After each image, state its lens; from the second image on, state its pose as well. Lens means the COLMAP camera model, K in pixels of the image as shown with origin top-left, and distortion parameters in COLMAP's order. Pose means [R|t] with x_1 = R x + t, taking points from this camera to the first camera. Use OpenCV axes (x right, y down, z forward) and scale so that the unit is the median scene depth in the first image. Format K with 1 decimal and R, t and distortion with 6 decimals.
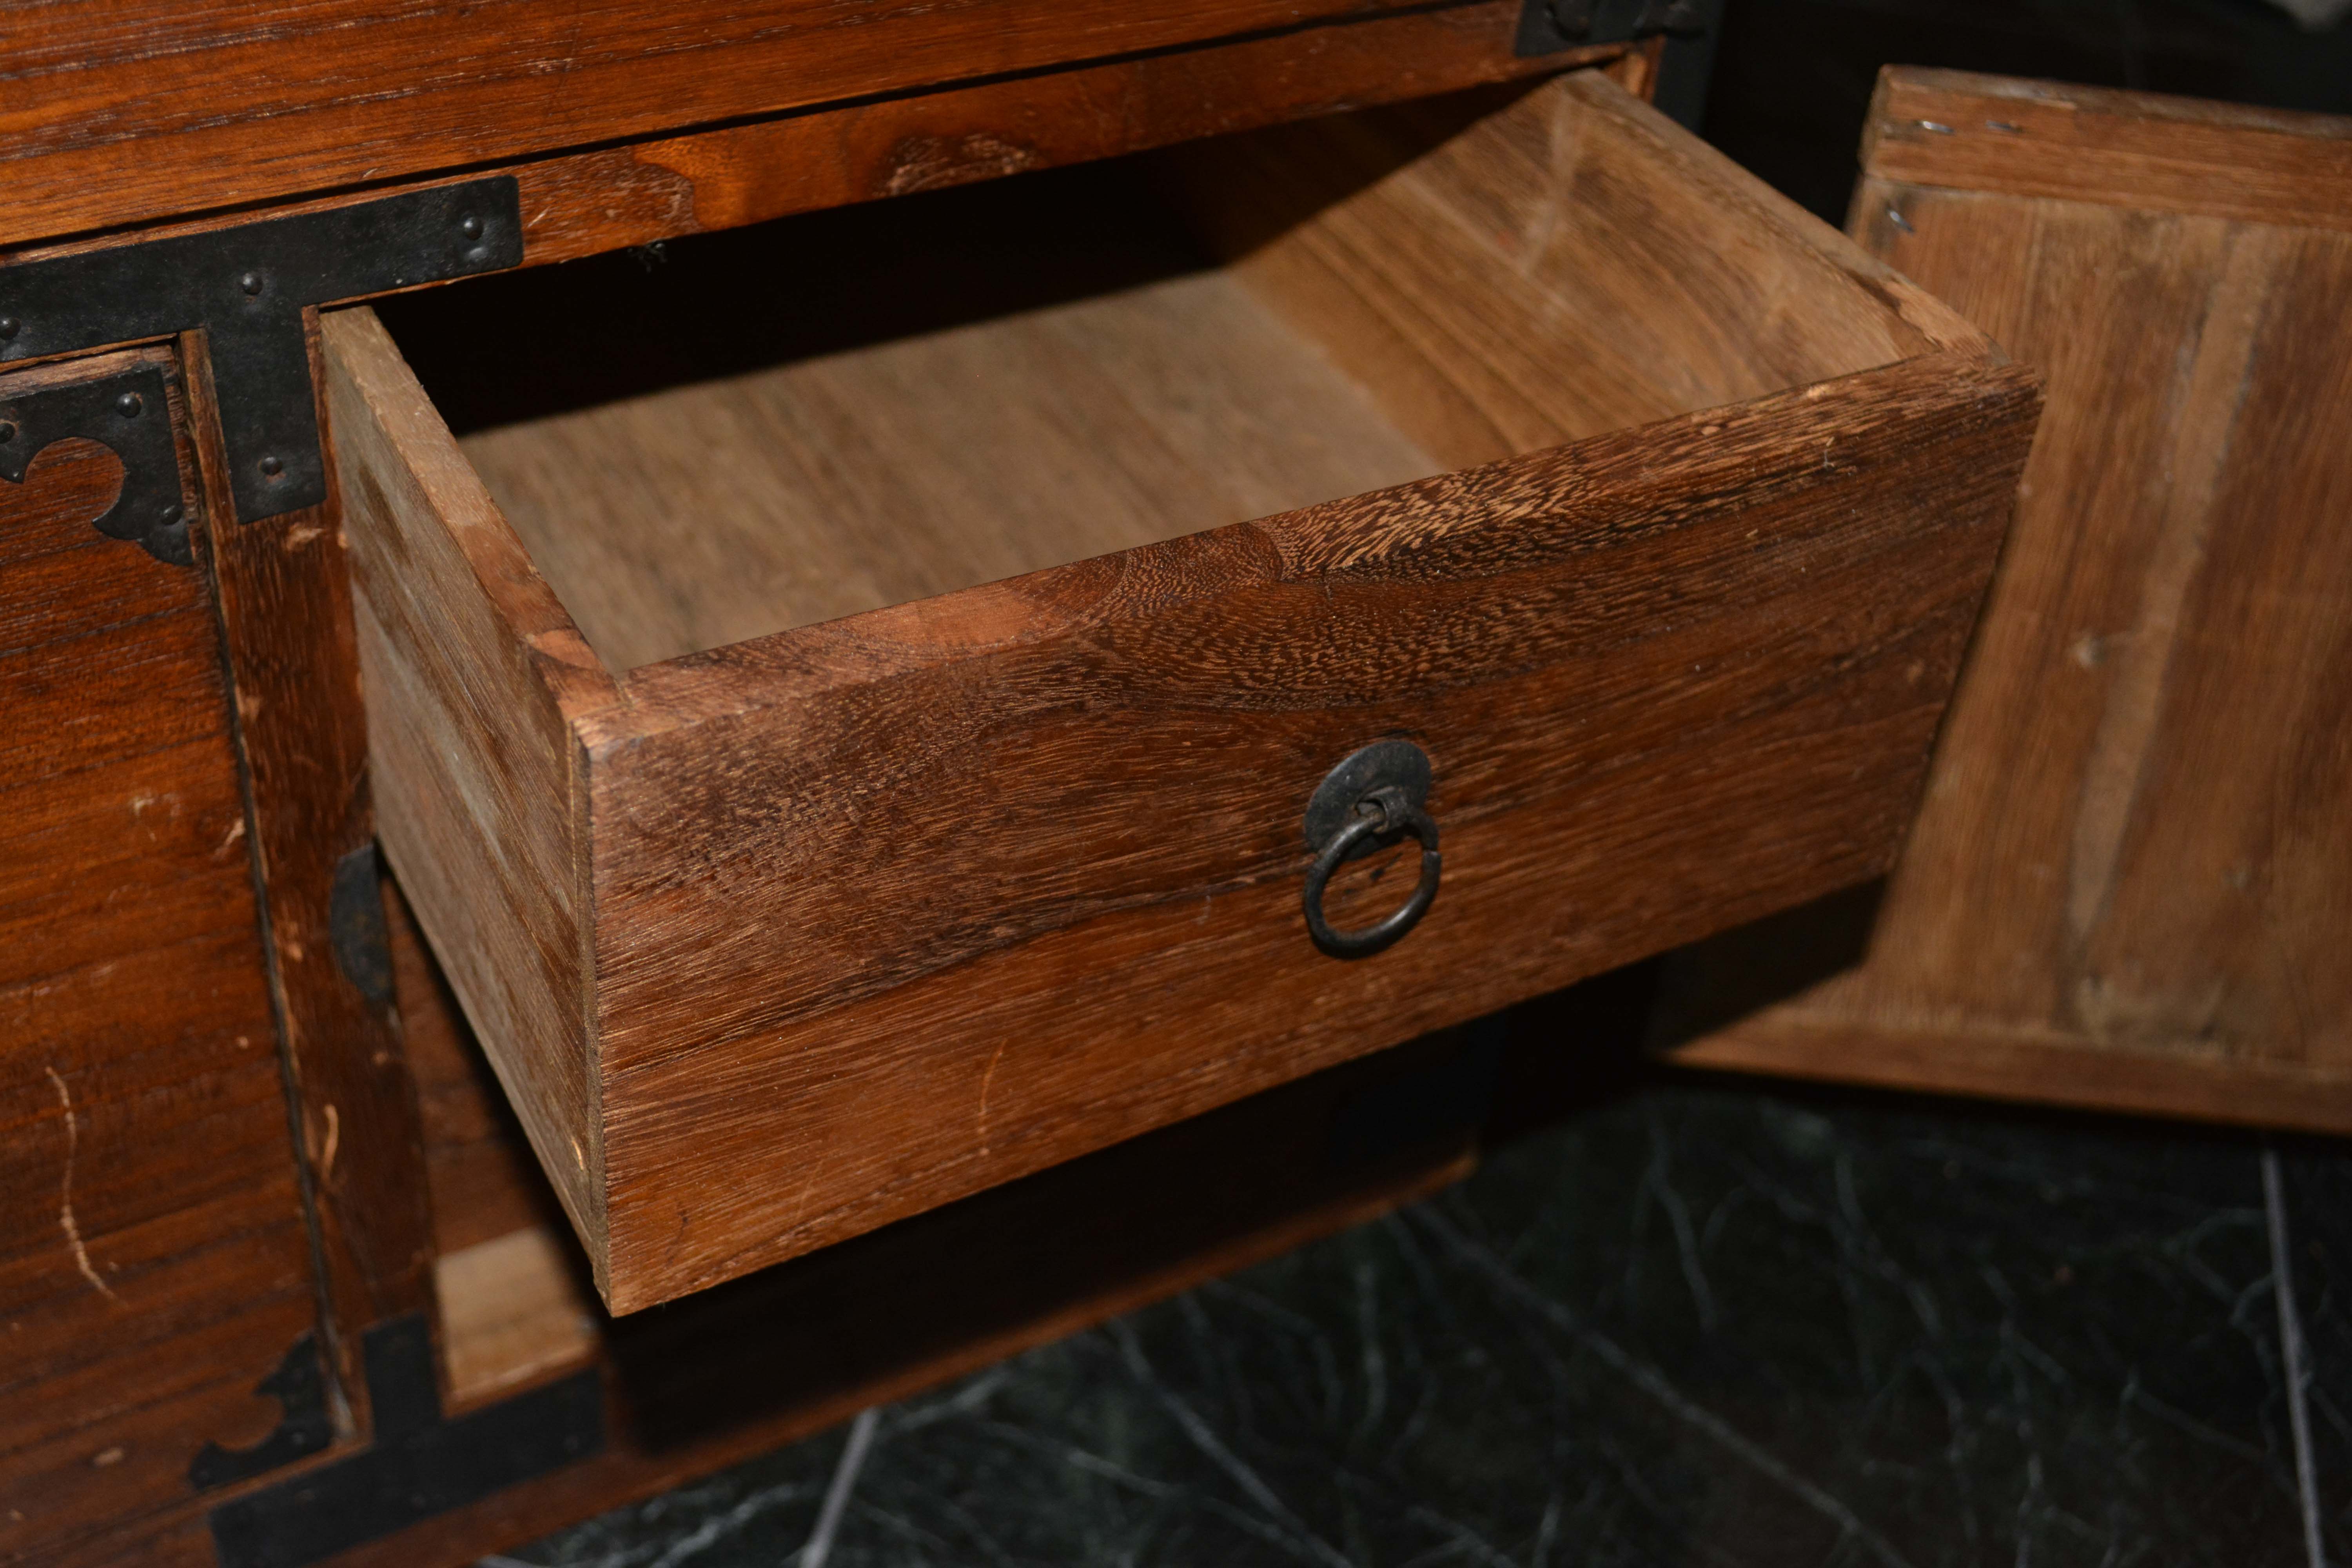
lens RADIAL K [[2834.8, 0, 1142.2], [0, 2834.8, 771.4], [0, 0, 1]] dist [-0.036016, 0.000000]
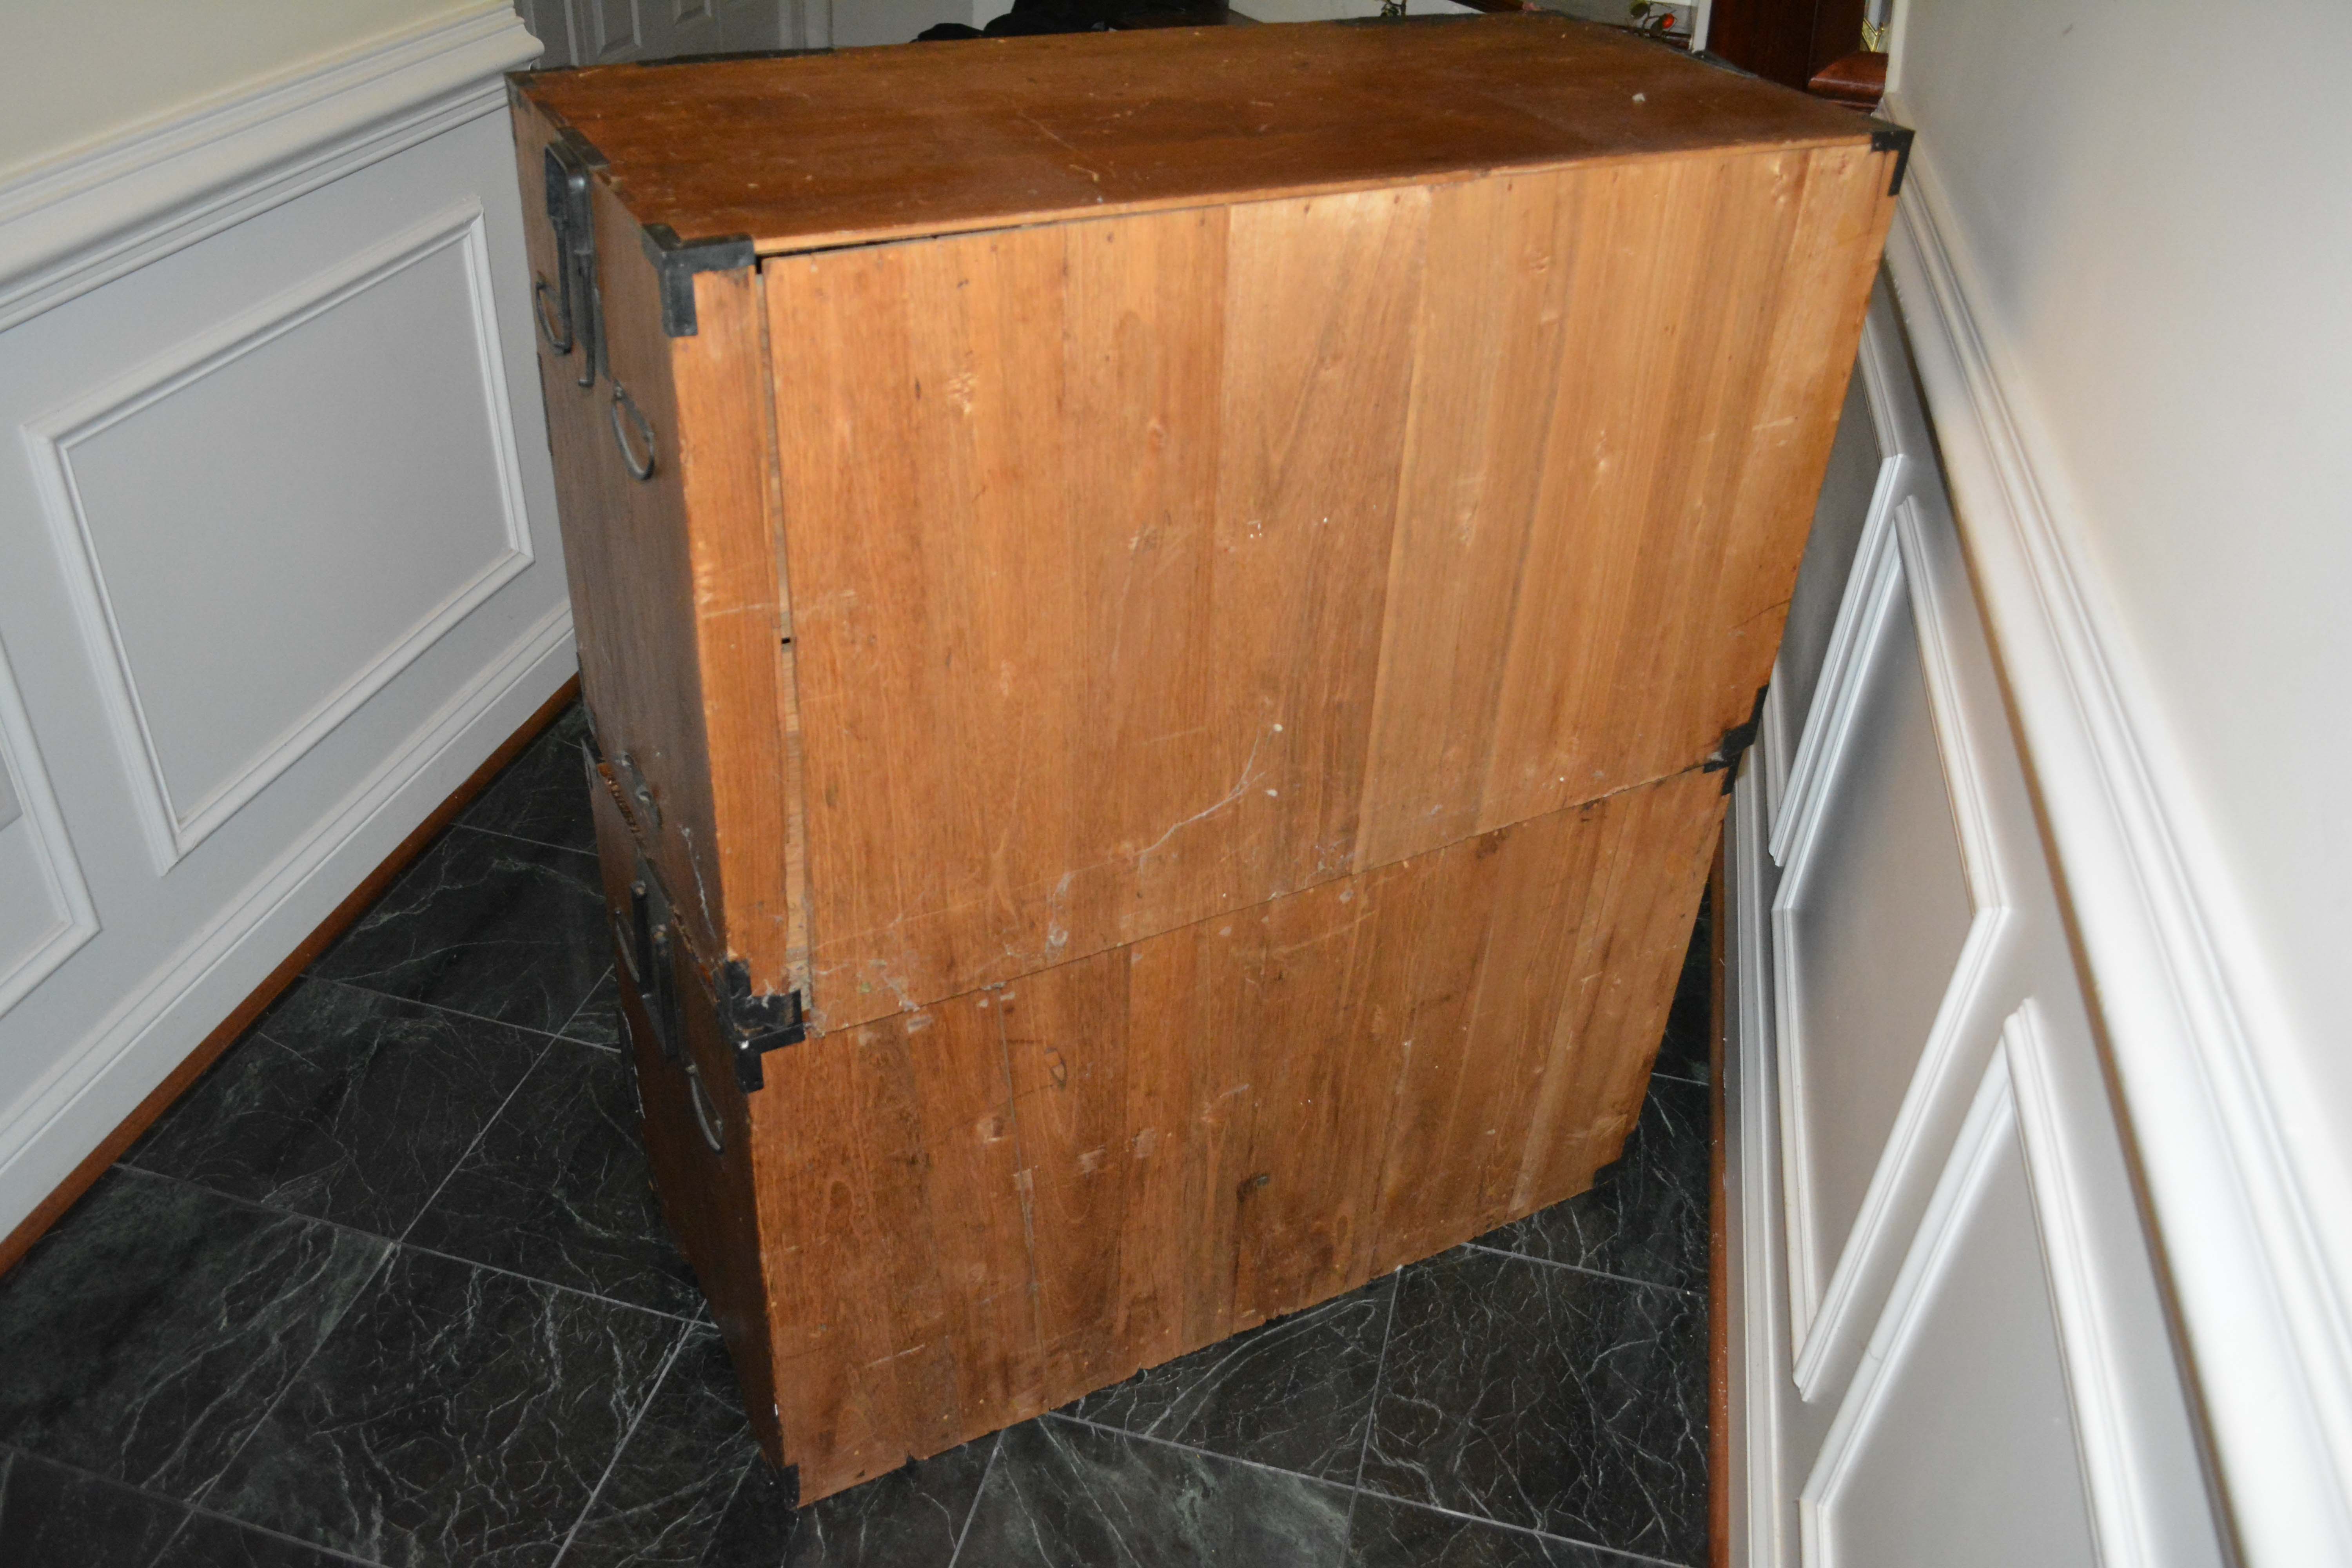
lens RADIAL K [[1841.0, 0, 1163.6], [0, 1841.0, 786.2], [0, 0, 1]] dist [-0.087486, 0.012797]
pose [[-0.991509, -0.117772, -0.055139, -0.487893], [-0.086879, 0.284429, 0.954752, -3.080401], [-0.096760, 0.951436, -0.292246, 1.339203]]
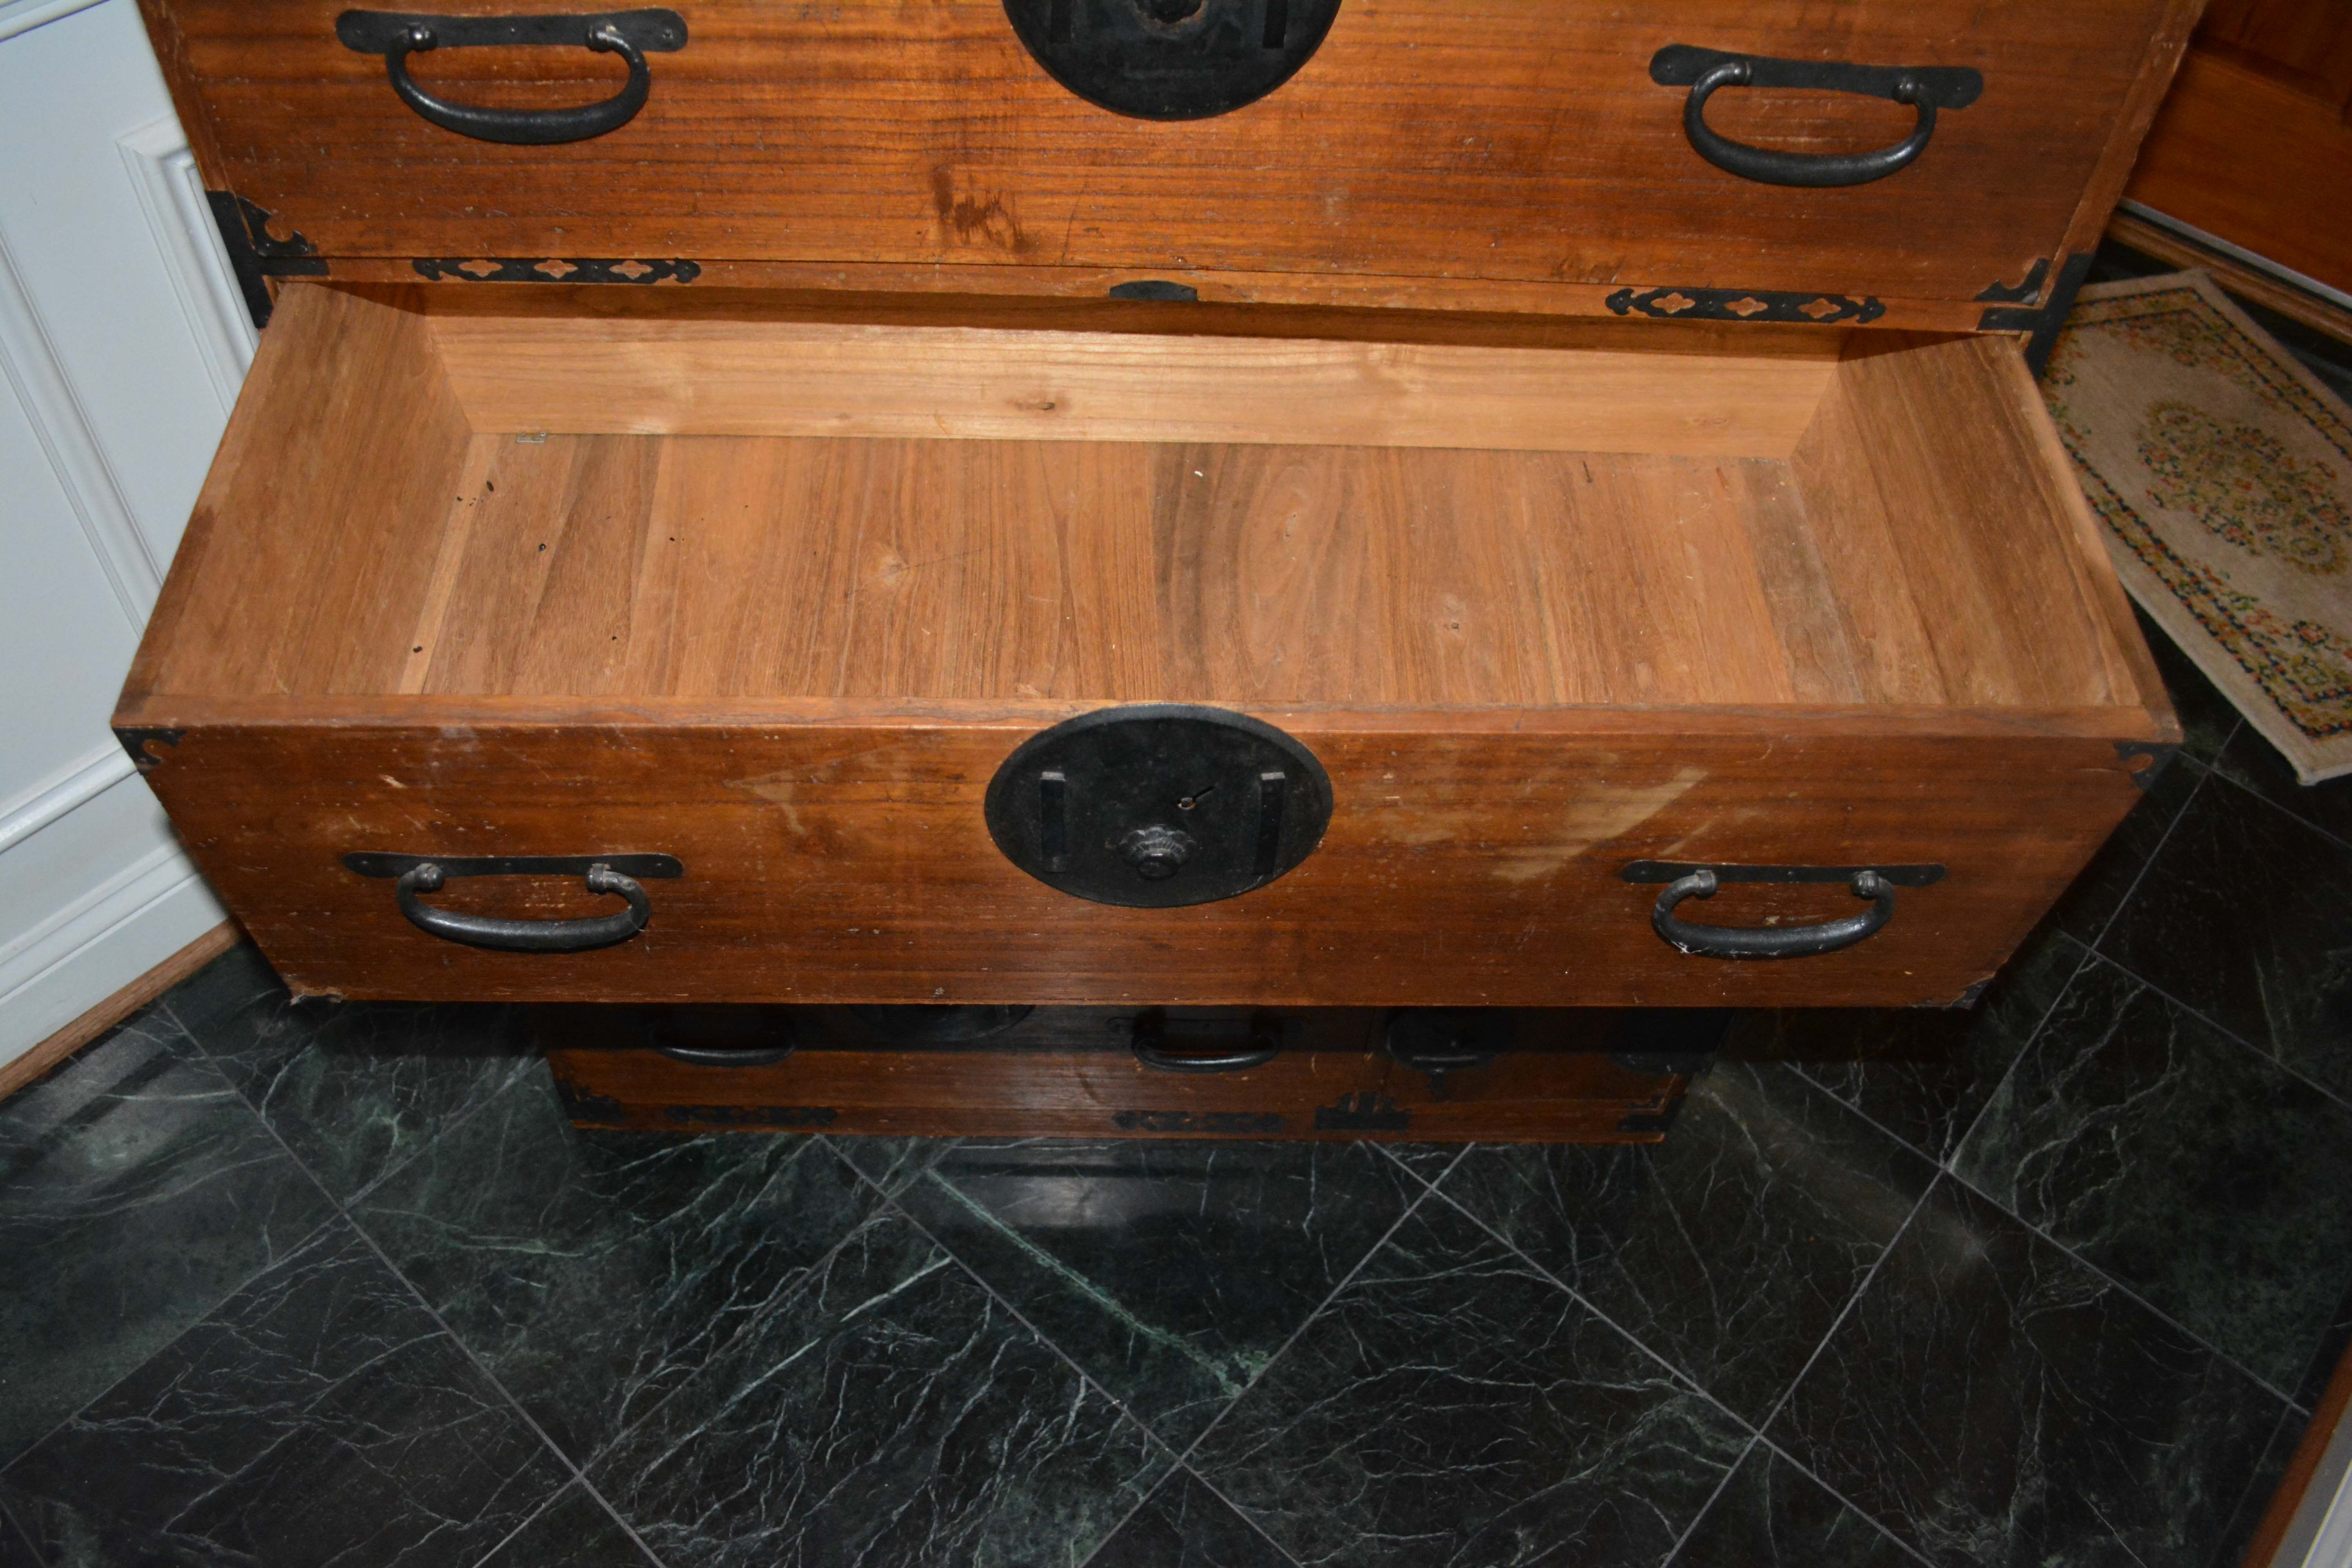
lens RADIAL K [[1843.8, 0, 1165.0], [0, 1843.8, 790.4], [0, 0, 1]] dist [-0.084592, 0.003512]
pose [[0.873522, 0.345914, -0.342495, 0.235799], [-0.287228, 0.934316, 0.211076, -0.653153], [0.393013, -0.086006, 0.915502, -1.466965]]
